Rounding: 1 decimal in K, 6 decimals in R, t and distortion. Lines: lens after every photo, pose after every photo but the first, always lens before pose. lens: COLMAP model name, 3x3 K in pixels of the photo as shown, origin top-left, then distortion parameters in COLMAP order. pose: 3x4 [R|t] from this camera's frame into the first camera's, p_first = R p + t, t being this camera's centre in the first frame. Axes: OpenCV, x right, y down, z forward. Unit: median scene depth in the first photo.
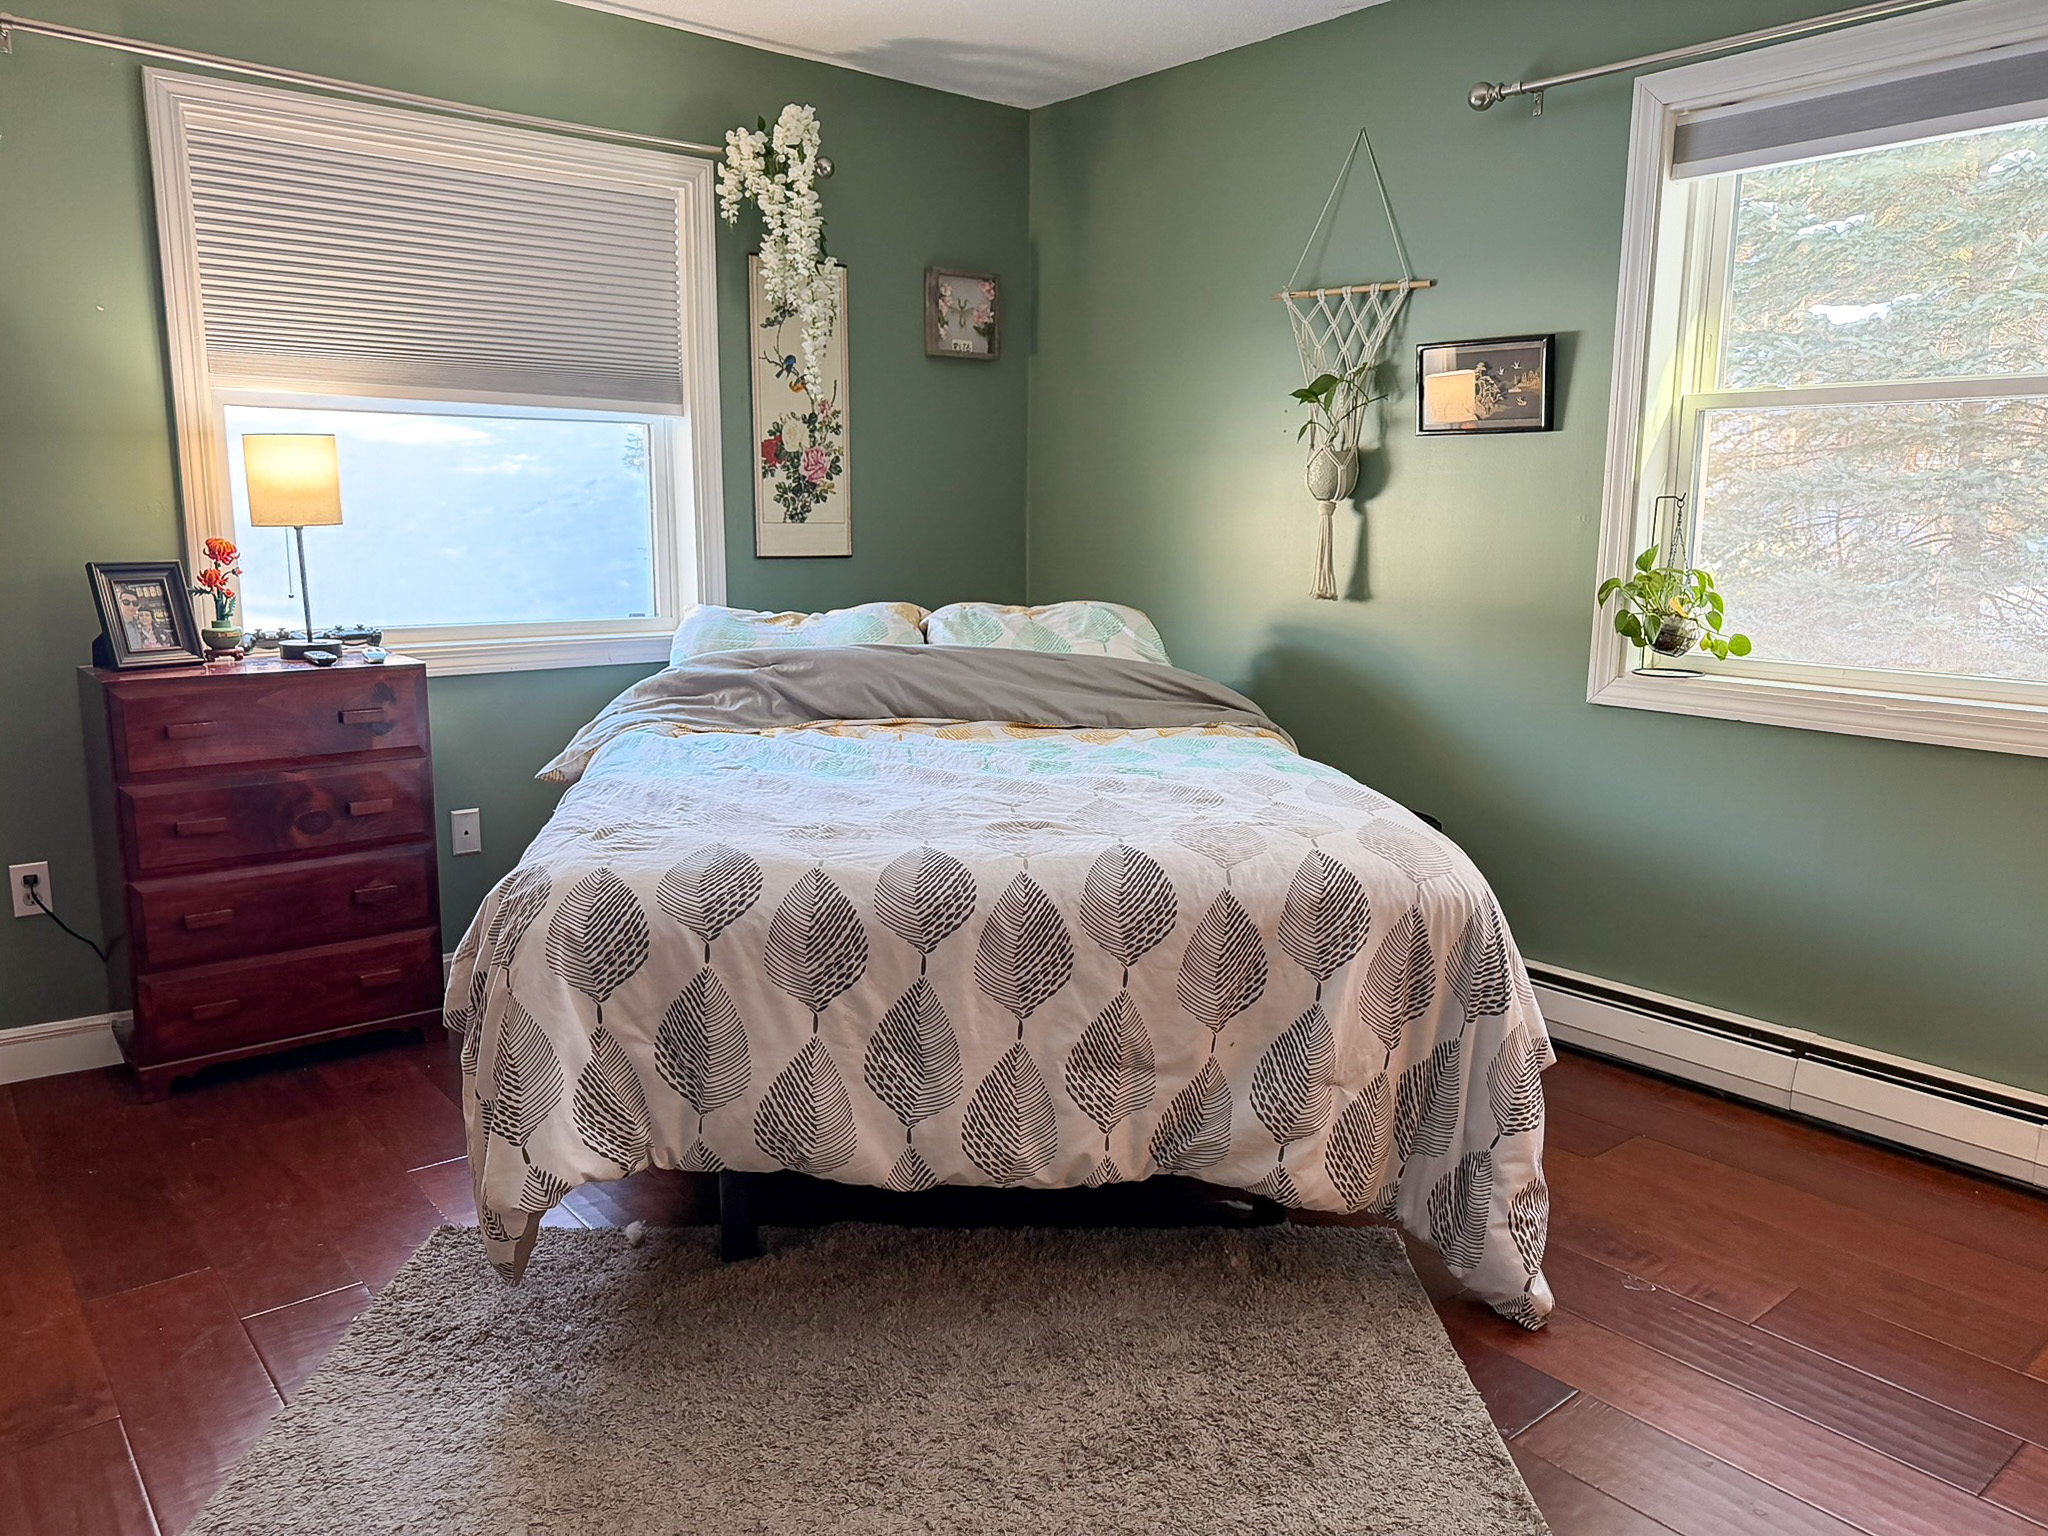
lens RADIAL K [[1454.8, 0, 1024.0], [0, 1454.8, 768.0], [0, 0, 1]] dist [0.030667, -0.055020]
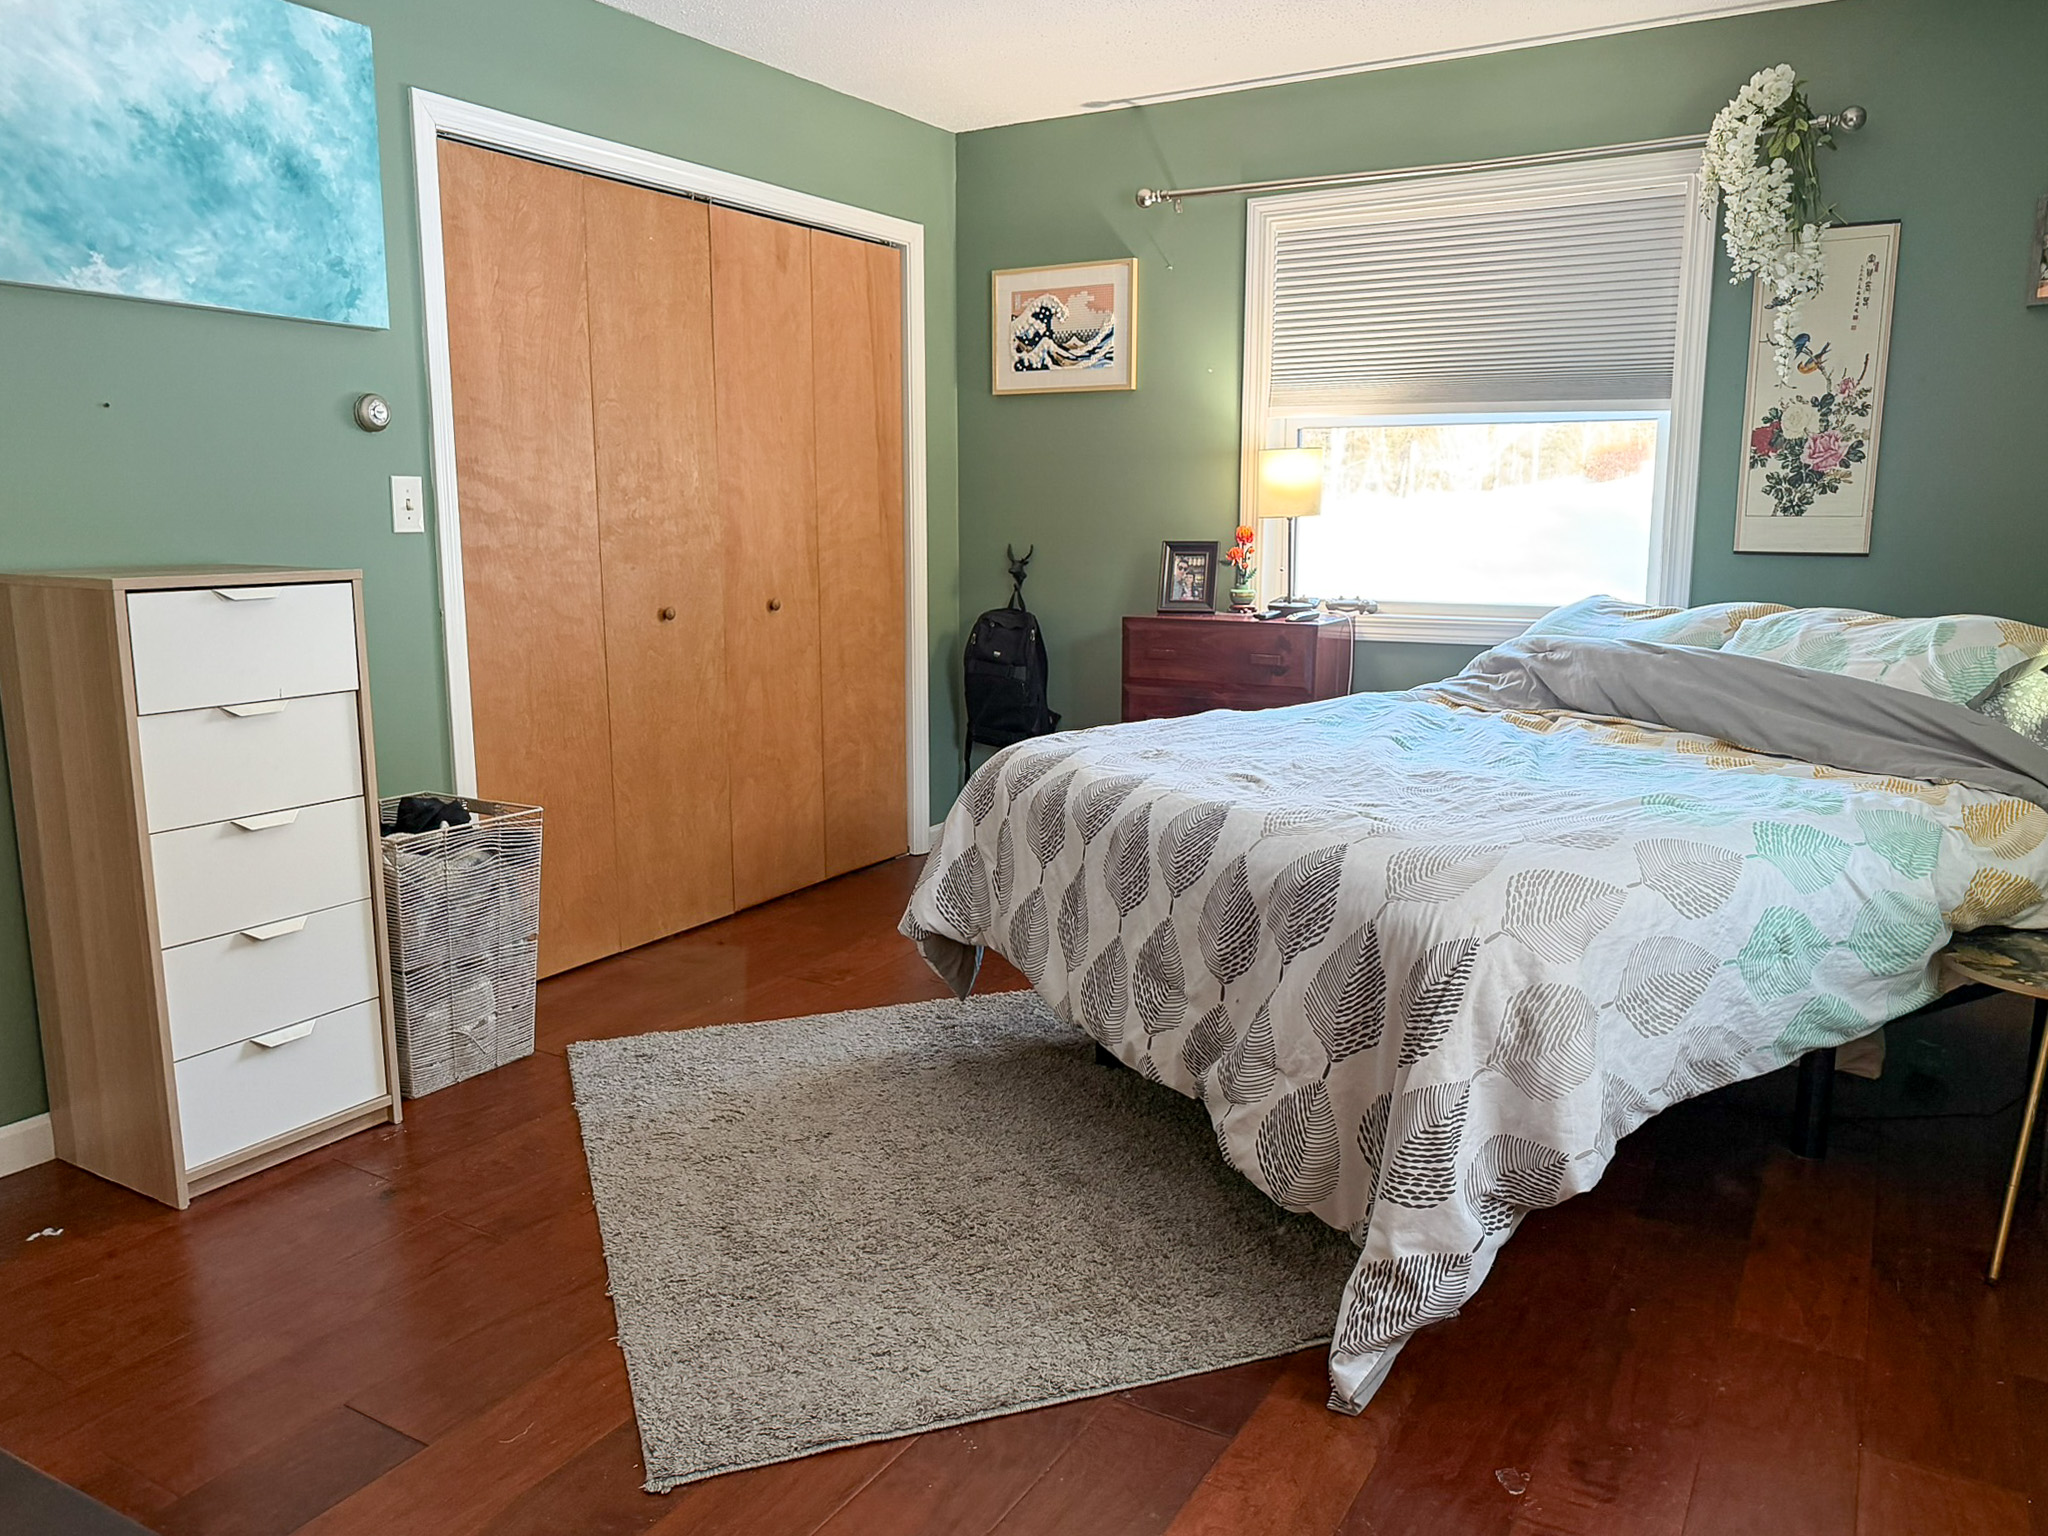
lens RADIAL K [[1454.8, 0, 1024.0], [0, 1454.8, 768.0], [0, 0, 1]] dist [0.030667, -0.055020]
pose [[0.355191, 0.159202, -0.921137, 0.565199], [-0.160444, 0.981151, 0.107707, -0.035991], [0.920922, 0.109535, 0.374039, 0.239745]]
